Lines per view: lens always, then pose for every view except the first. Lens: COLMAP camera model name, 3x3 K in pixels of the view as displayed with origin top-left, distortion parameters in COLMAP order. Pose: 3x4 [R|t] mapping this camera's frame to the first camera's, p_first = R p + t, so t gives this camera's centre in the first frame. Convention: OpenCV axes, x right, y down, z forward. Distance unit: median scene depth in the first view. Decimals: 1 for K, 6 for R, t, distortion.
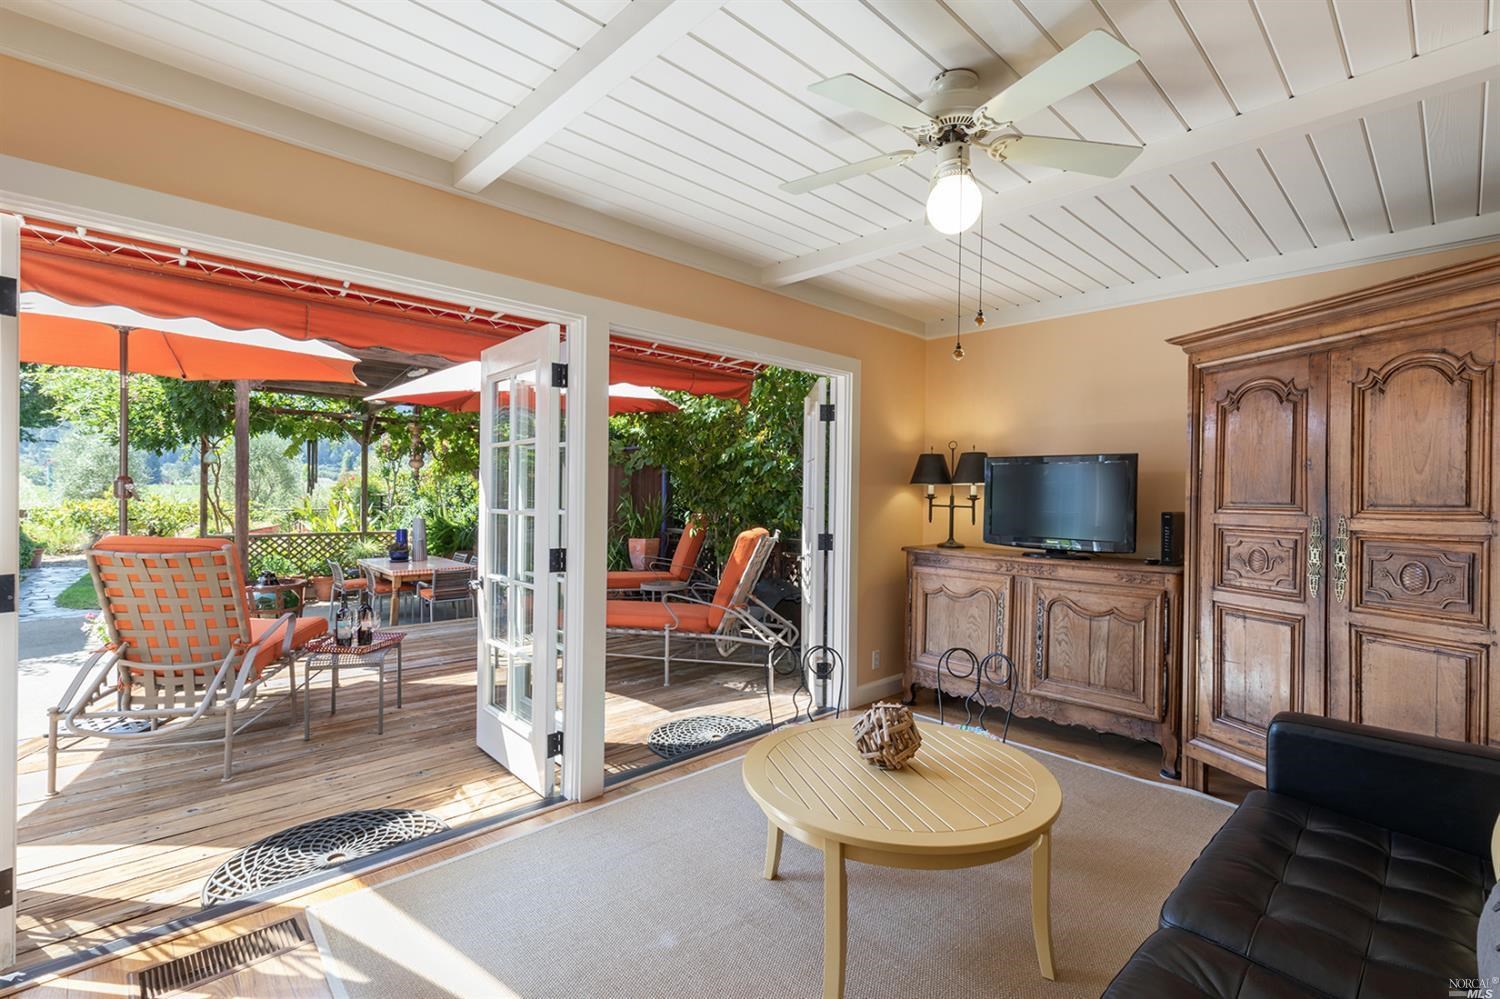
lens RADIAL K [[670.5, 0, 760.2], [0, 670.5, 494.3], [0, 0, 1]] dist [-0.000939, 0.000109]
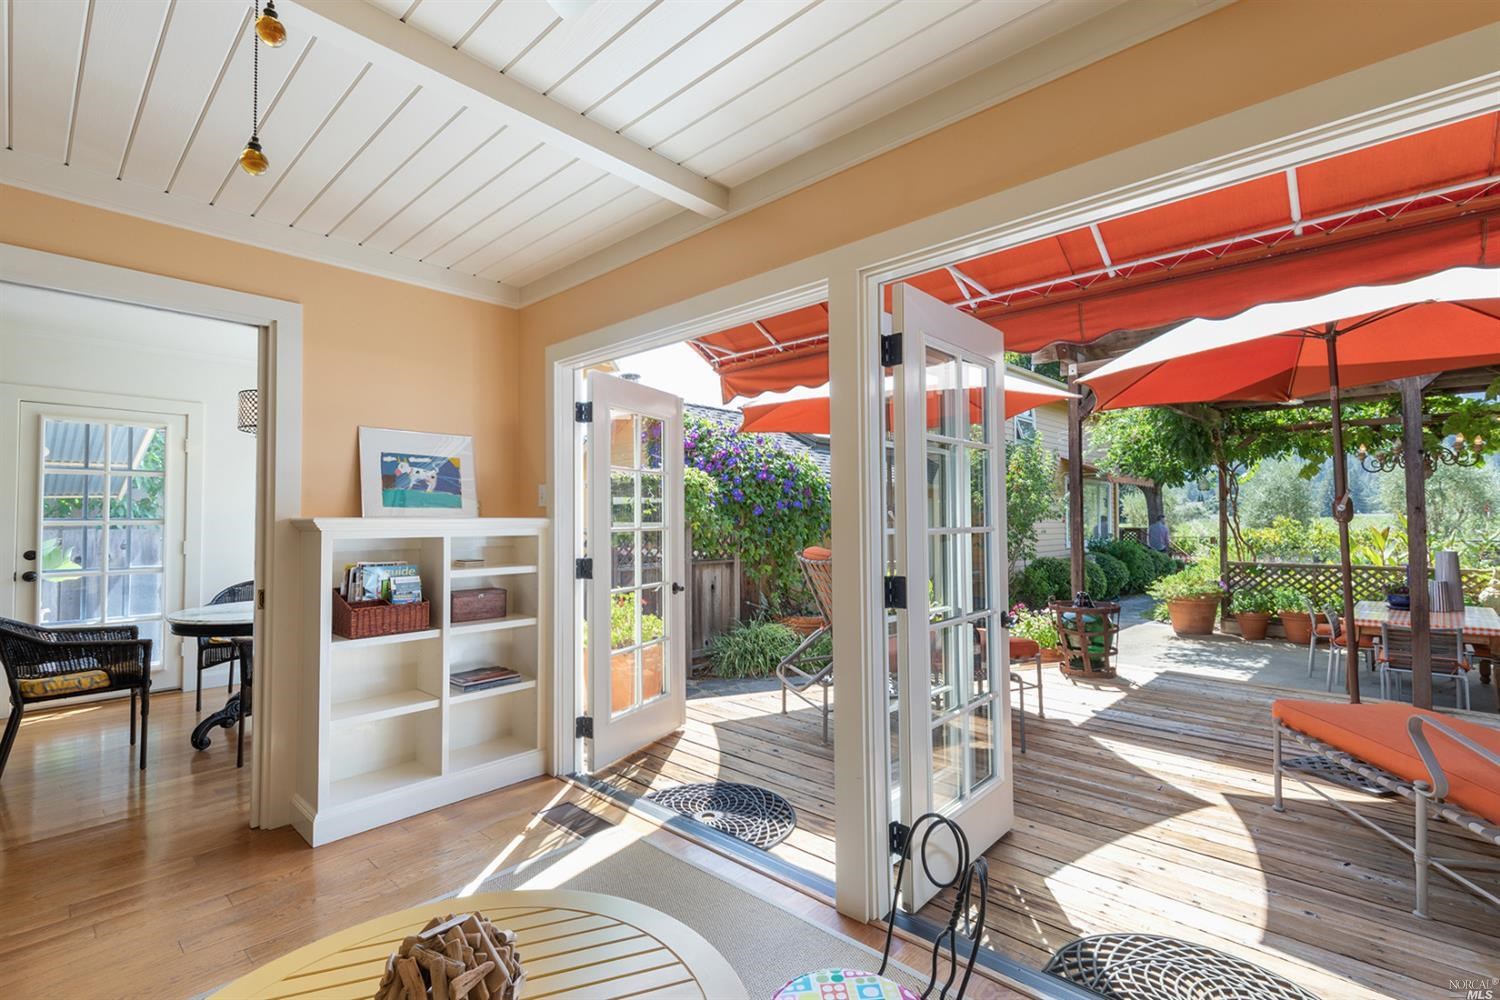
lens RADIAL K [[670.5, 0, 760.2], [0, 670.5, 494.8], [0, 0, 1]] dist [-0.000939, 0.000109]
pose [[0.074782, -0.050435, -0.995924, 0.448925], [0.006174, 0.998724, -0.050114, 0.024352], [0.997181, -0.002401, 0.074998, 0.762580]]
